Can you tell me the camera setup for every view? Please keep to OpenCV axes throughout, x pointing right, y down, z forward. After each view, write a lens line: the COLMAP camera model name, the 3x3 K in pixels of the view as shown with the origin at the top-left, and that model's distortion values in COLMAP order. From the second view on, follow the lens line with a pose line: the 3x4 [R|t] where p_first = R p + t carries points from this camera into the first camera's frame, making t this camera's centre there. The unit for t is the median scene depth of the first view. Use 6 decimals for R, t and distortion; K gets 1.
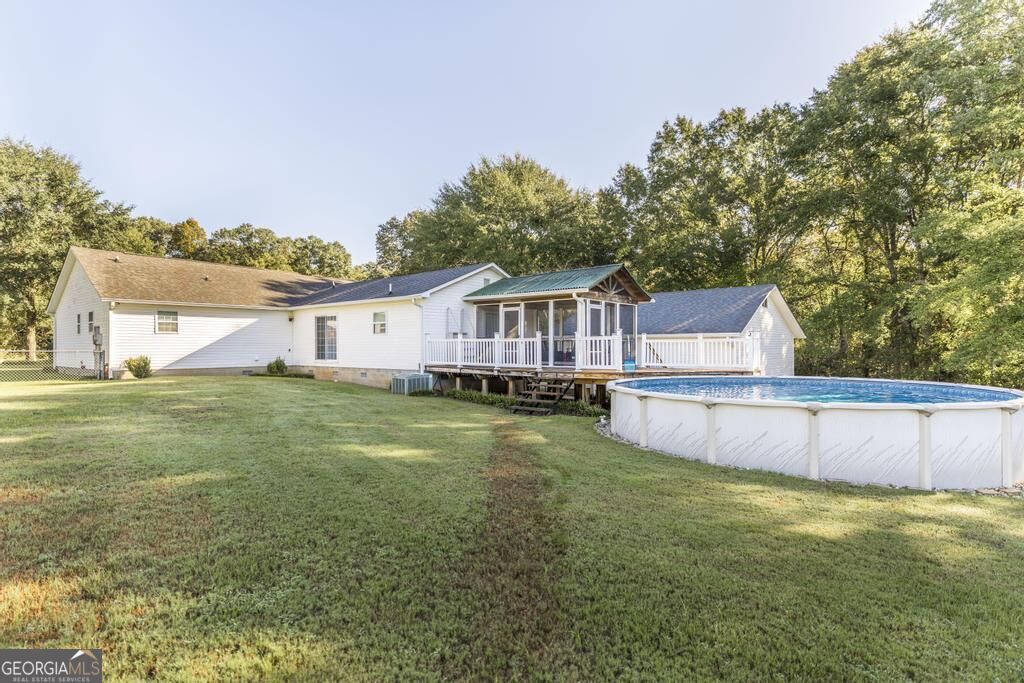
lens RADIAL K [[529.2, 0, 512.7], [0, 529.2, 340.8], [0, 0, 1]] dist [0.001426, 0.000346]
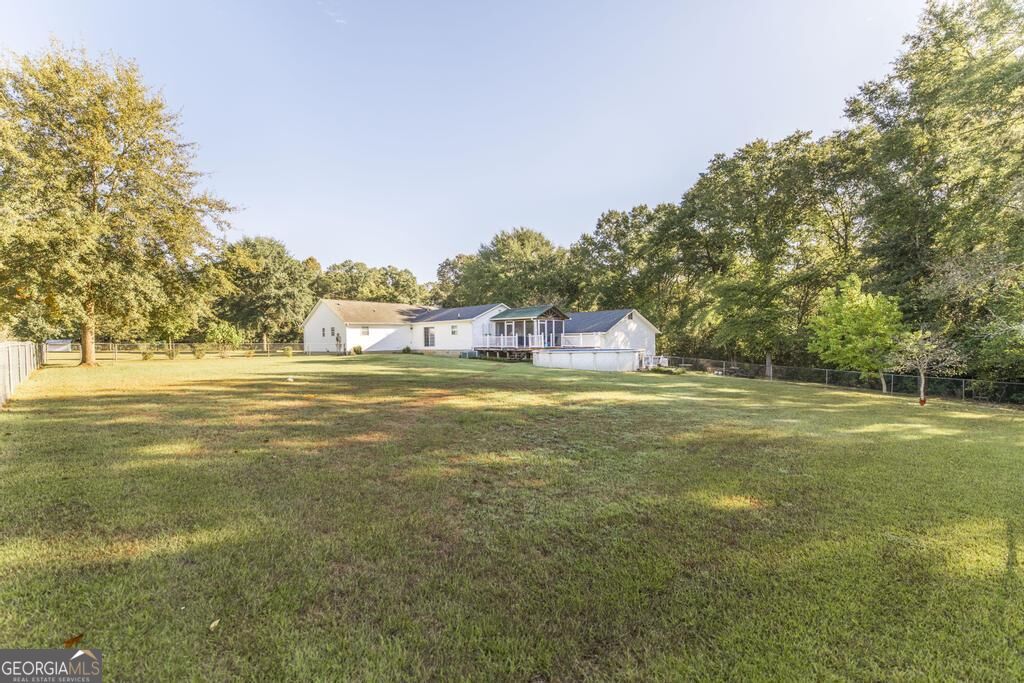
lens RADIAL K [[433.6, 0, 512.1], [0, 433.6, 341.9], [0, 0, 1]] dist [0.013828, -0.001015]
pose [[0.998196, -0.013308, -0.058546, 0.099572], [0.014184, 0.999793, 0.014572, -0.005346], [0.058340, -0.015376, 0.998178, -0.778120]]
